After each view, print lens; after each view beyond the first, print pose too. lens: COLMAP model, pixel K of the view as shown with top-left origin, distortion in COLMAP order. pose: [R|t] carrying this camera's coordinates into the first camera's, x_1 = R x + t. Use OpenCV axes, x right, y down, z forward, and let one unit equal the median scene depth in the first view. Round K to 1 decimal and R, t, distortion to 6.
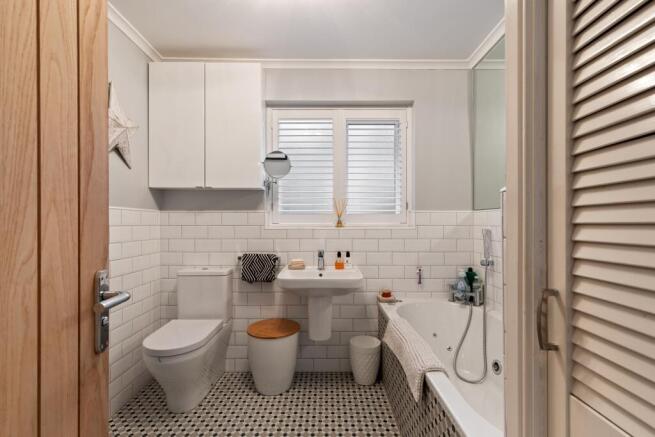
lens RADIAL K [[298.6, 0, 329.0], [0, 298.6, 221.5], [0, 0, 1]] dist [0.004429, -0.001840]
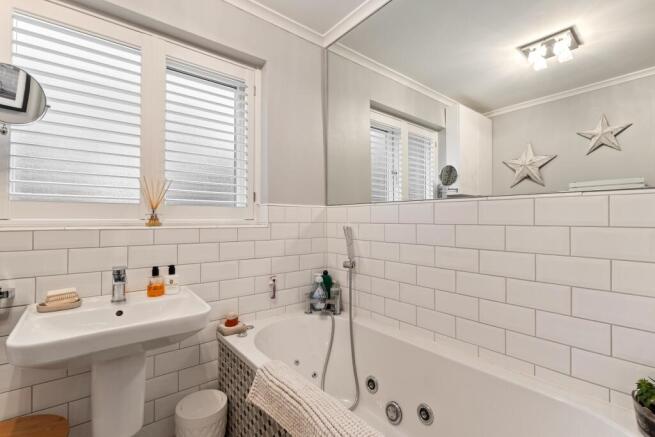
lens RADIAL K [[298.6, 0, 329.4], [0, 298.6, 214.4], [0, 0, 1]] dist [0.004429, -0.001840]
pose [[0.776872, 0.014064, 0.629501, -0.074564], [-0.009605, 0.999899, -0.010487, -0.001689], [-0.629585, 0.002101, 0.776929, 0.312743]]
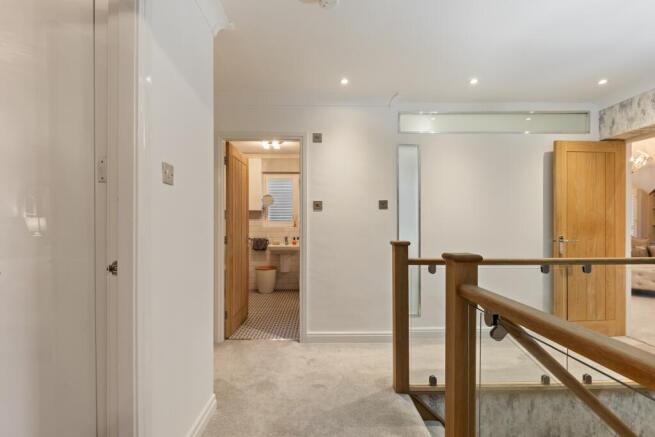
lens RADIAL K [[298.6, 0, 325.6], [0, 298.6, 221.9], [0, 0, 1]] dist [0.004429, -0.001840]
pose [[0.999754, 0.000955, 0.022165, 0.228210], [-0.001028, 0.999994, 0.003285, -0.028119], [-0.022162, -0.003307, 0.999749, -1.349555]]
